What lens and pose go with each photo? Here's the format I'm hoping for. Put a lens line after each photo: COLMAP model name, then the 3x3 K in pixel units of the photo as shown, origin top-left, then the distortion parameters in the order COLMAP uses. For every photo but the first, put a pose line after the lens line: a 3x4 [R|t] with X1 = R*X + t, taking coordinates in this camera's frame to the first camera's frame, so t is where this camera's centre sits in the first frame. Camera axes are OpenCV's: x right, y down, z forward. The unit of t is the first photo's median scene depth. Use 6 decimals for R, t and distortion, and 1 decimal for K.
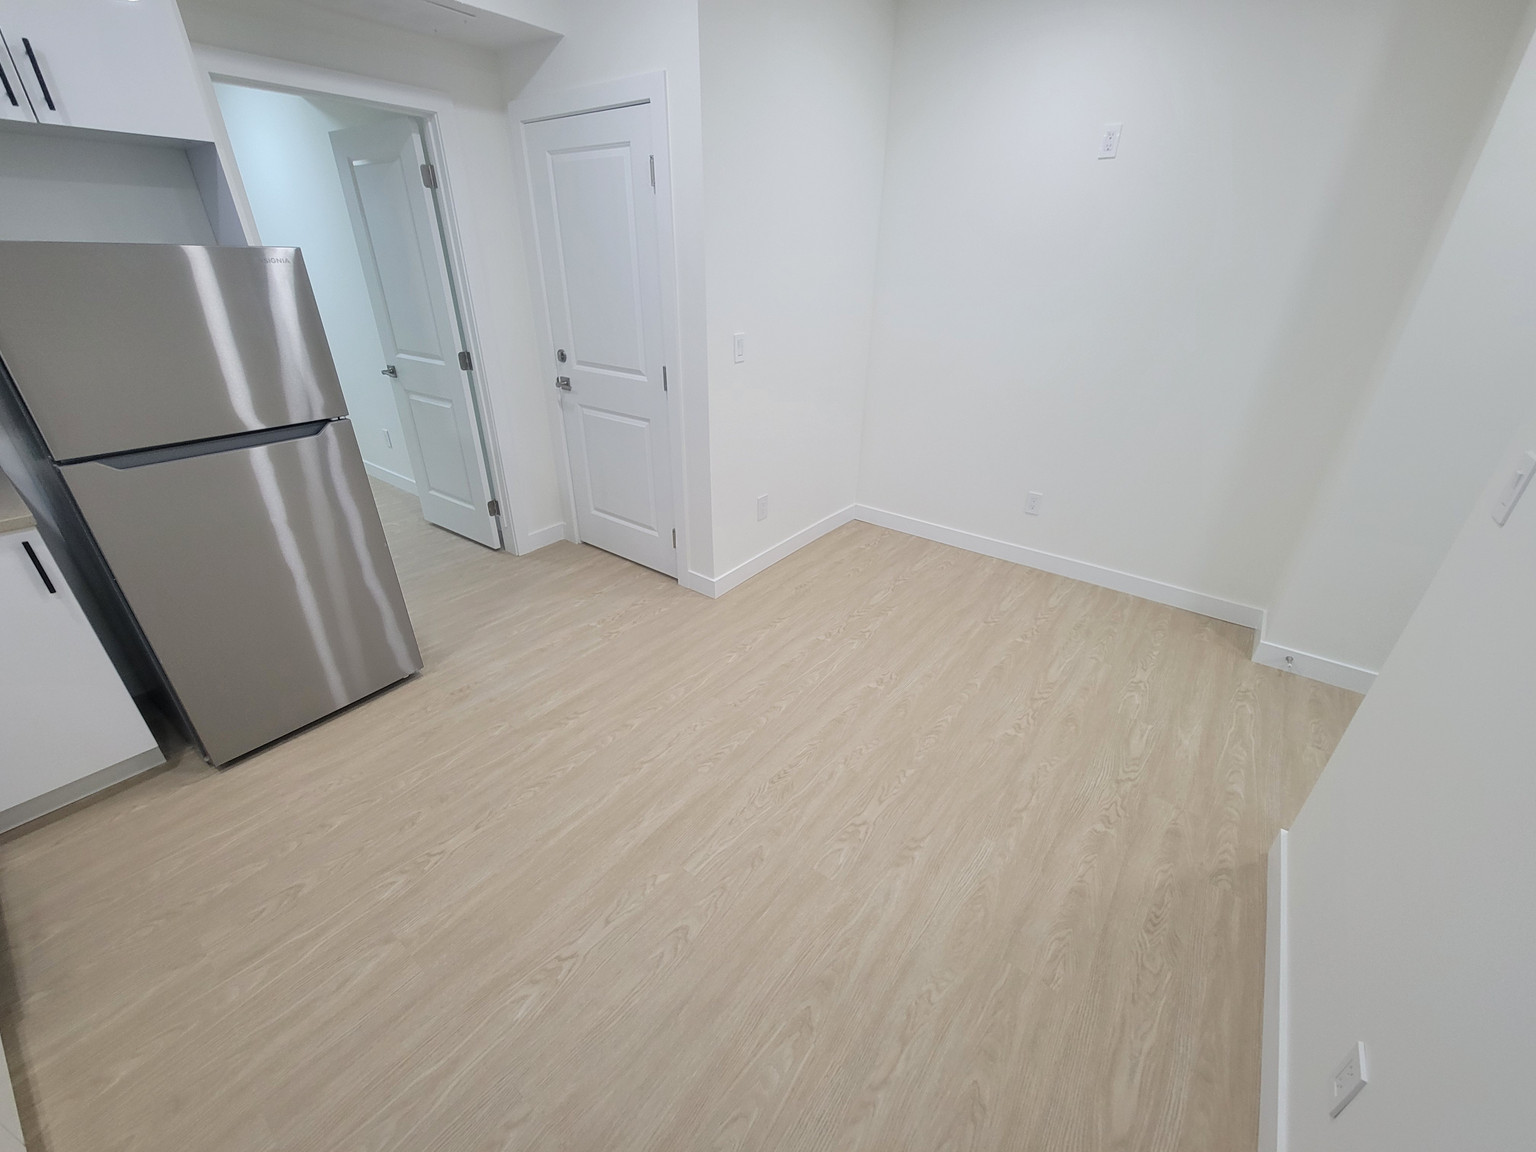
lens RADIAL K [[618.6, 0, 755.1], [0, 618.6, 588.5], [0, 0, 1]] dist [-0.003765, 0.000307]
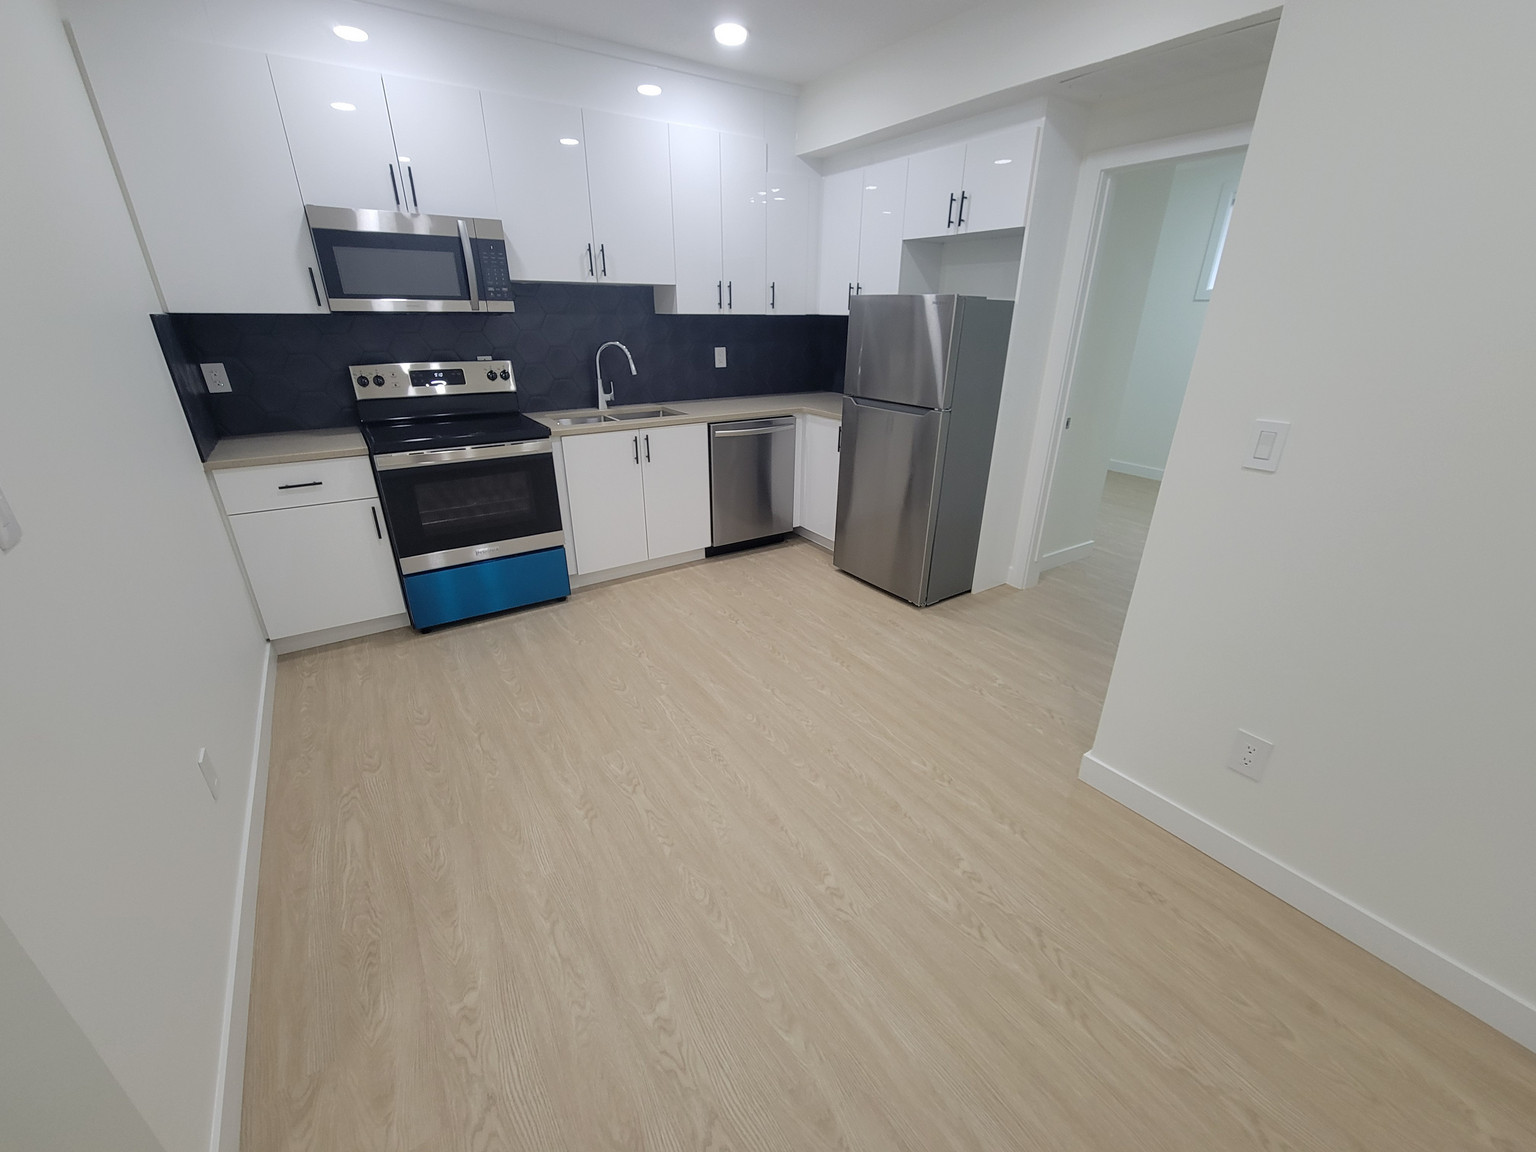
lens RADIAL K [[618.6, 0, 764.8], [0, 618.6, 576.3], [0, 0, 1]] dist [-0.003765, 0.000307]
pose [[-0.312670, 0.359349, -0.879264, 0.895428], [-0.459972, 0.752619, 0.471159, -0.498111], [0.831061, 0.551754, -0.070031, 1.038448]]
